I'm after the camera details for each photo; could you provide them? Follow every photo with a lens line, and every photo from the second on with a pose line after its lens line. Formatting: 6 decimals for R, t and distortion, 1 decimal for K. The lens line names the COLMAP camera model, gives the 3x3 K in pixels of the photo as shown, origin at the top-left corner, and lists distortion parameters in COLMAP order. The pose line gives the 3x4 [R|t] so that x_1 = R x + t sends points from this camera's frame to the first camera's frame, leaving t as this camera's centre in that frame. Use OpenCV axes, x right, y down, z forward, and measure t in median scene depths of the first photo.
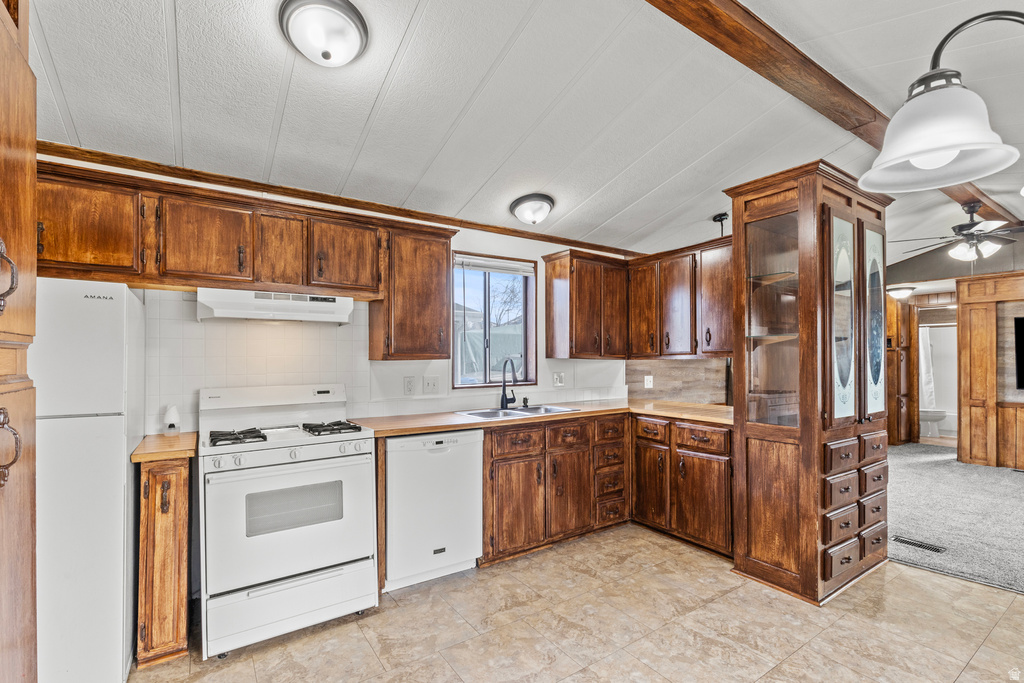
lens RADIAL K [[464.8, 0, 512.8], [0, 464.8, 357.3], [0, 0, 1]] dist [-0.002535, -0.001175]
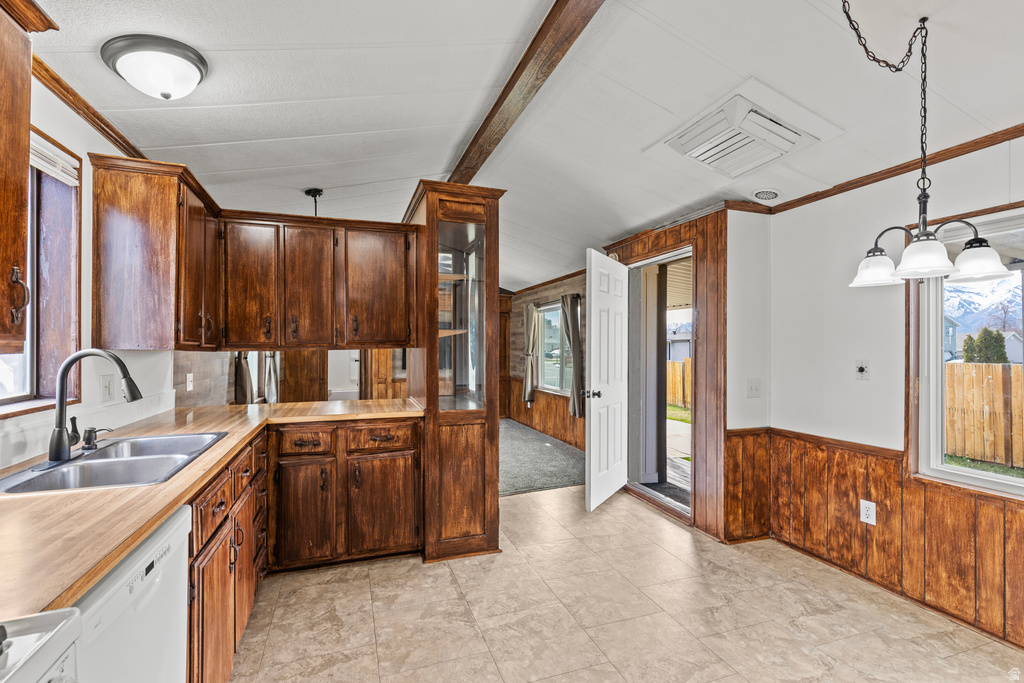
lens RADIAL K [[455.2, 0, 508.9], [0, 455.2, 344.9], [0, 0, 1]] dist [0.015982, -0.000326]
pose [[0.252961, 0.007225, 0.967450, -0.341636], [-0.005158, 0.999968, -0.006120, -0.002797], [-0.967463, -0.003442, 0.252990, 0.452185]]
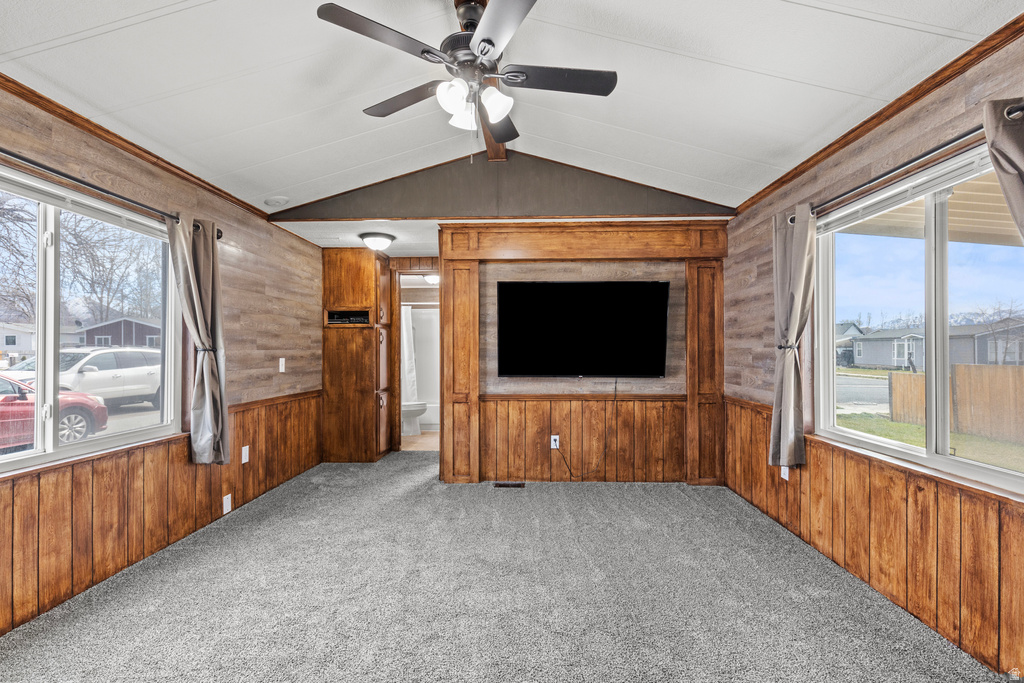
lens RADIAL K [[455.2, 0, 508.9], [0, 455.2, 344.9], [0, 0, 1]] dist [0.015982, -0.000326]
pose [[0.592057, 0.006203, 0.805872, 0.736313], [-0.000035, 0.999971, -0.007671, 0.032590], [-0.805896, 0.004514, 0.592040, 0.804421]]
